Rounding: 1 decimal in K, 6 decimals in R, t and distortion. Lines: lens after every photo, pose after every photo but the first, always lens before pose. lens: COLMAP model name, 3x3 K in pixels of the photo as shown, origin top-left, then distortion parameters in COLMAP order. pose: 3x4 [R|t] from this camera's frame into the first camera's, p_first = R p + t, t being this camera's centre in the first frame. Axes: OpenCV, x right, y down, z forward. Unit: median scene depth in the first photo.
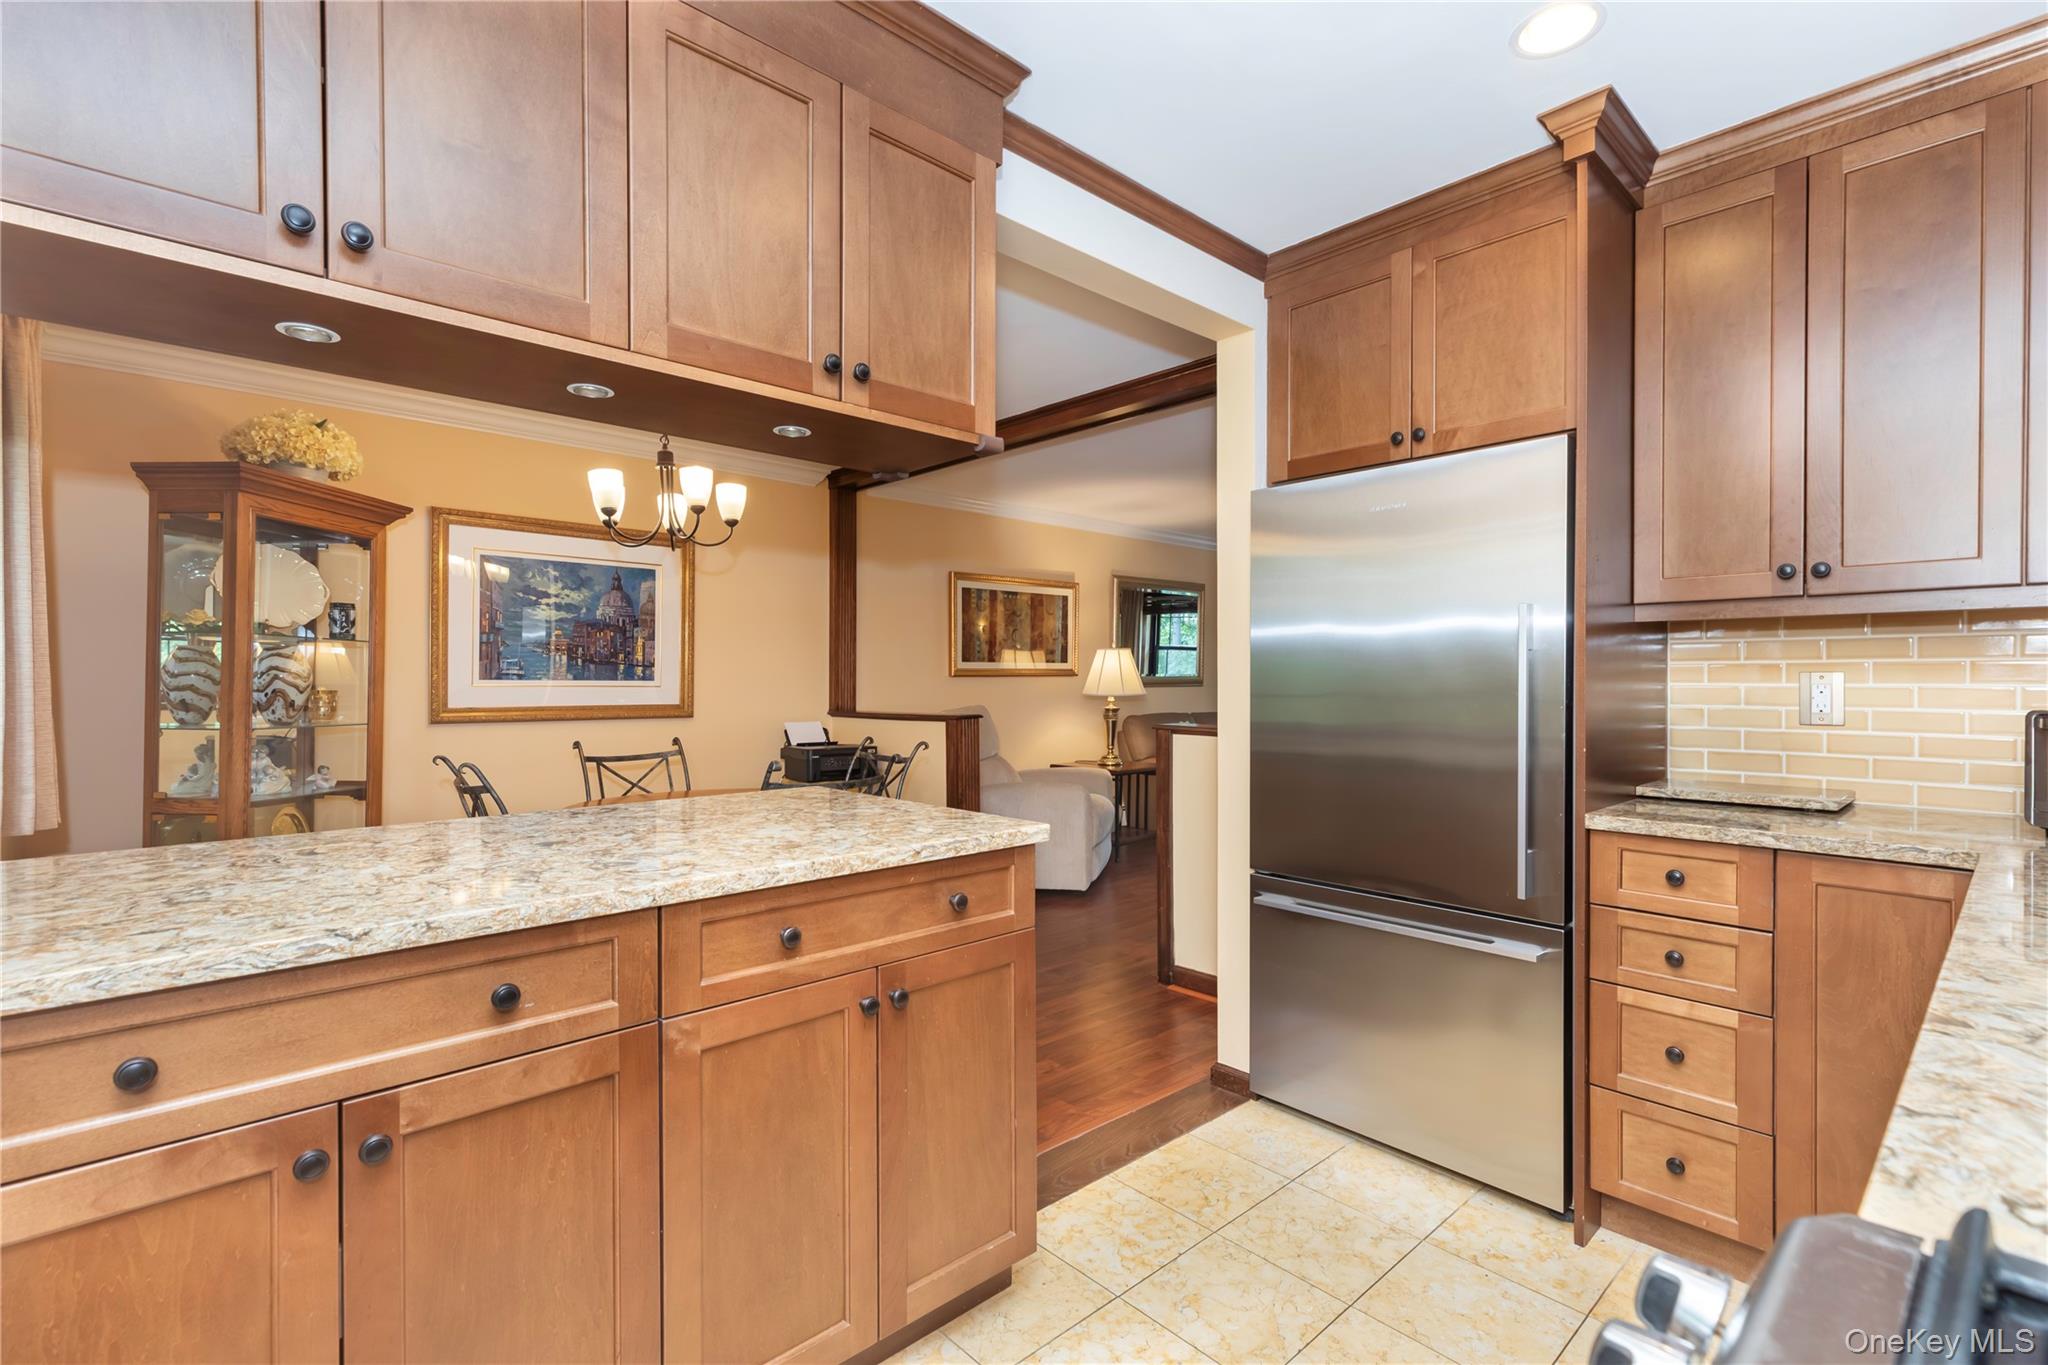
lens RADIAL K [[939.0, 0, 1025.8], [0, 939.0, 684.4], [0, 0, 1]] dist [0.008231, -0.001410]
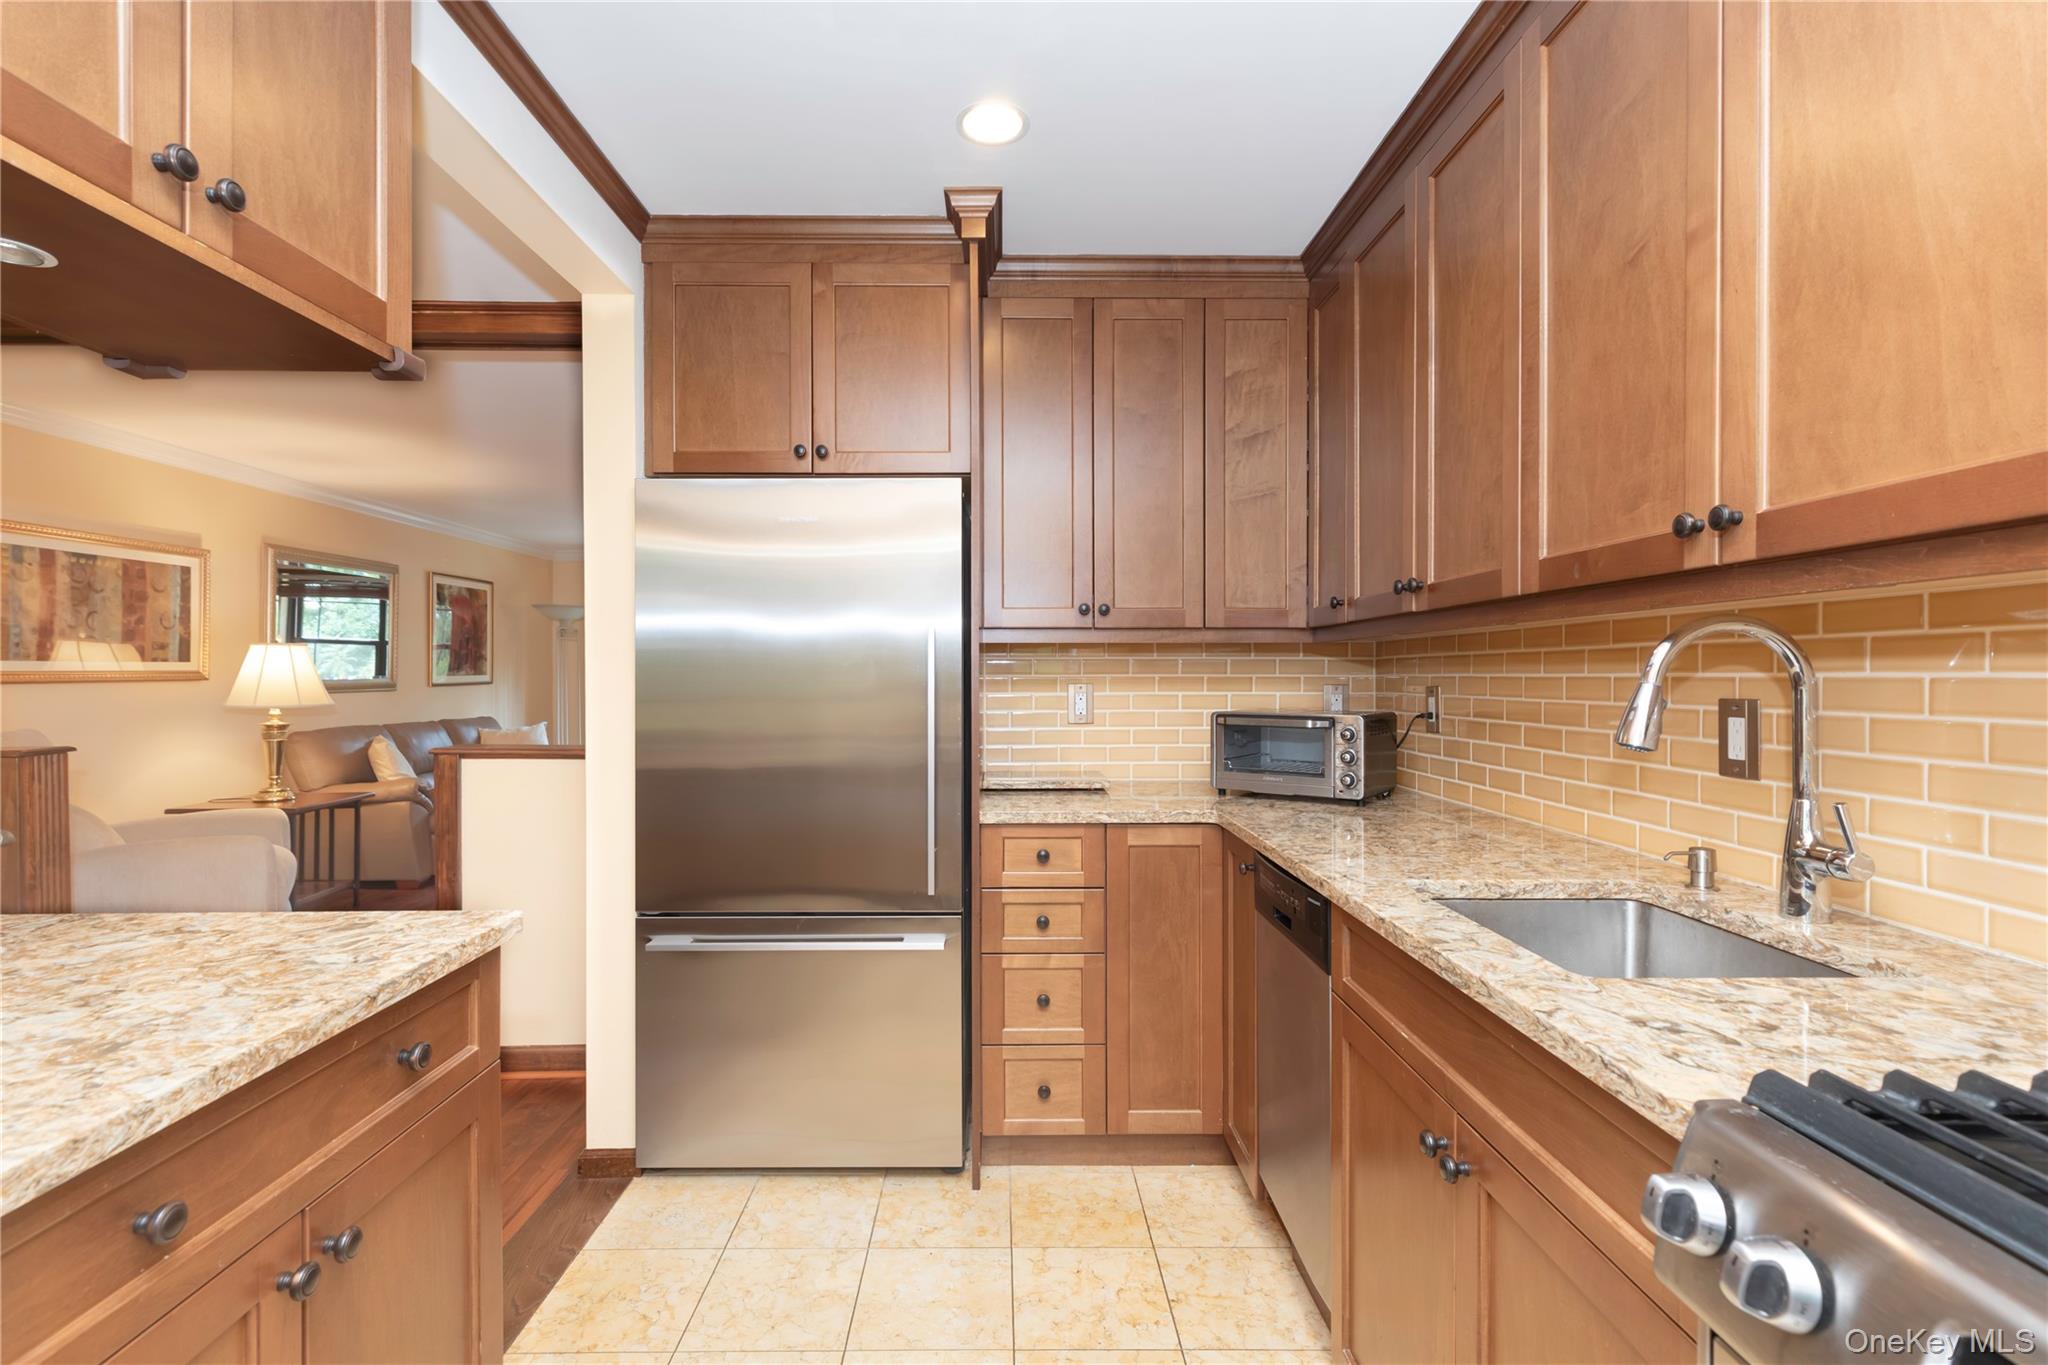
lens RADIAL K [[939.0, 0, 1028.0], [0, 939.0, 676.3], [0, 0, 1]] dist [0.008231, -0.001410]
pose [[0.665683, -0.001728, 0.746233, -0.129539], [0.005122, 0.999984, -0.002253, -0.014178], [-0.746217, 0.005322, 0.665681, 0.112302]]
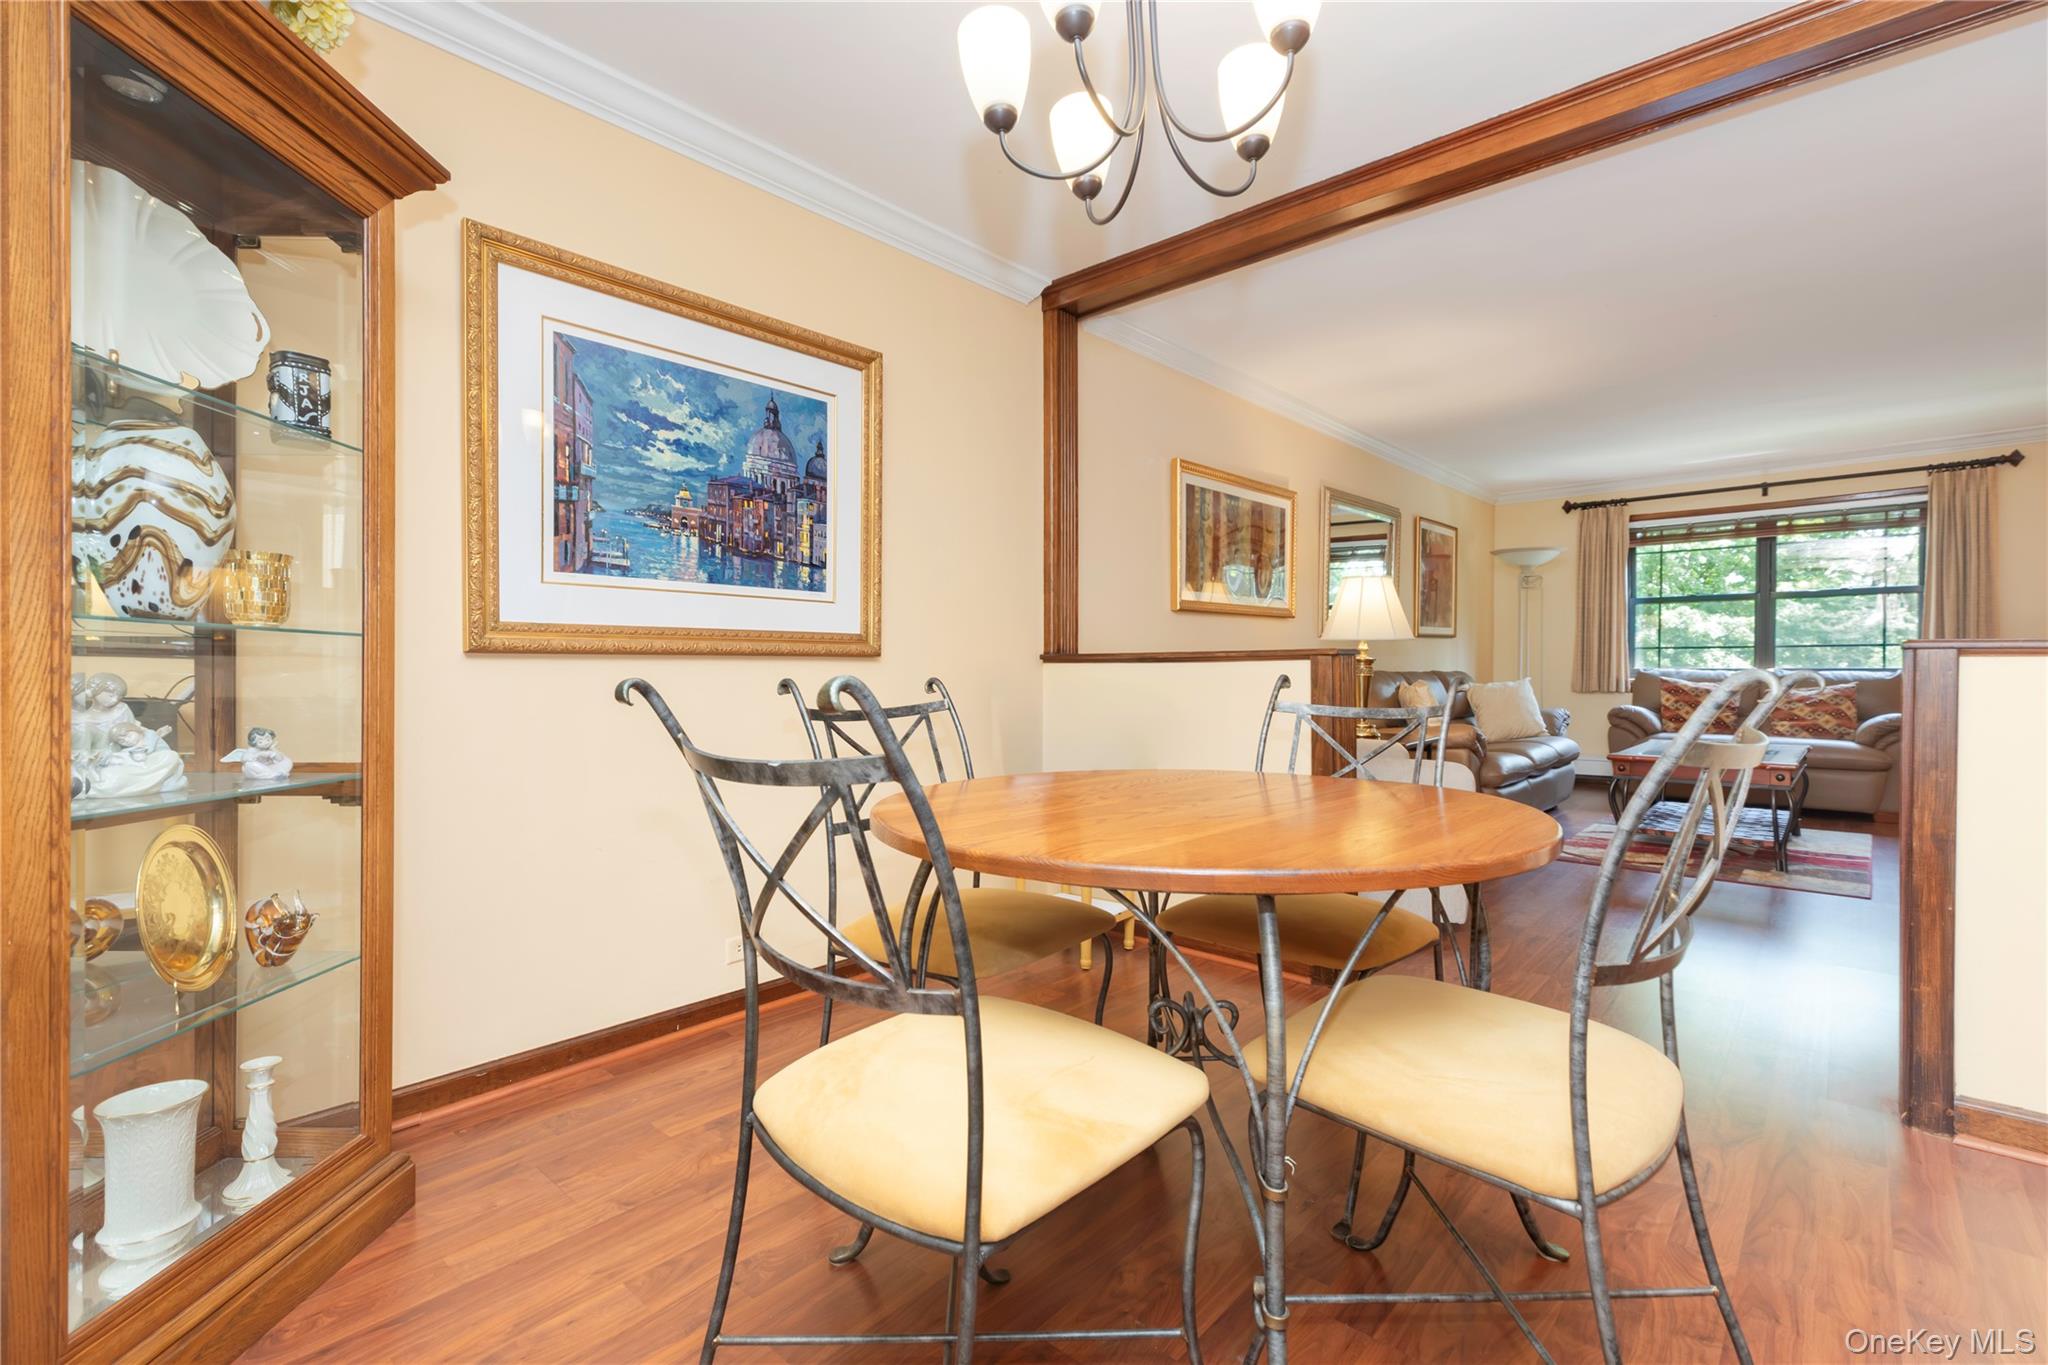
lens RADIAL K [[939.0, 0, 1012.2], [0, 939.0, 681.8], [0, 0, 1]] dist [0.008231, -0.001410]
pose [[0.997130, -0.005929, 0.075481, -0.439930], [0.005158, 0.999933, 0.010406, 0.063133], [-0.075538, -0.009987, 0.997093, 0.550684]]
